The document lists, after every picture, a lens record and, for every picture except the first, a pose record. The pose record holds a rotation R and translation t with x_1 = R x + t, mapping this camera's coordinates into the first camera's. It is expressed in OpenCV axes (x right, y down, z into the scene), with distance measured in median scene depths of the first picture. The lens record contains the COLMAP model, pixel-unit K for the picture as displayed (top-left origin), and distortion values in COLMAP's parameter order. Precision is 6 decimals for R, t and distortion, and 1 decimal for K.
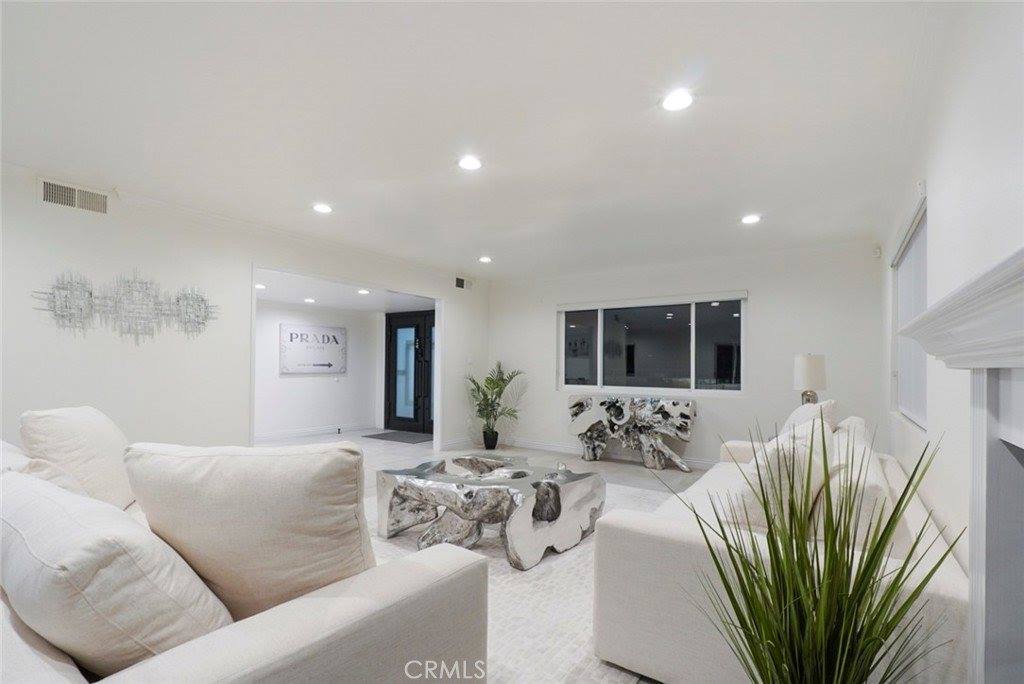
lens RADIAL K [[473.7, 0, 513.5], [0, 473.7, 360.8], [0, 0, 1]] dist [-0.001171, -0.000104]
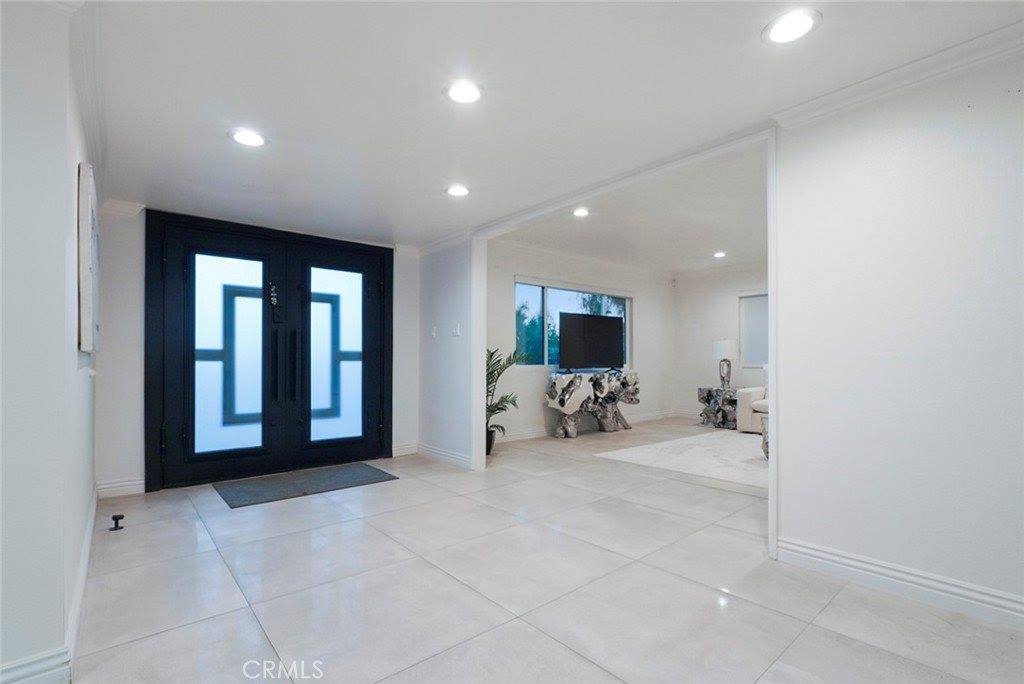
lens RADIAL K [[473.7, 0, 513.5], [0, 473.7, 360.8], [0, 0, 1]] dist [-0.001171, -0.000104]
pose [[0.263794, -0.010632, 0.964521, -0.631330], [-0.006305, 0.999899, 0.012747, 0.025874], [-0.964559, -0.009443, 0.263700, 0.637631]]
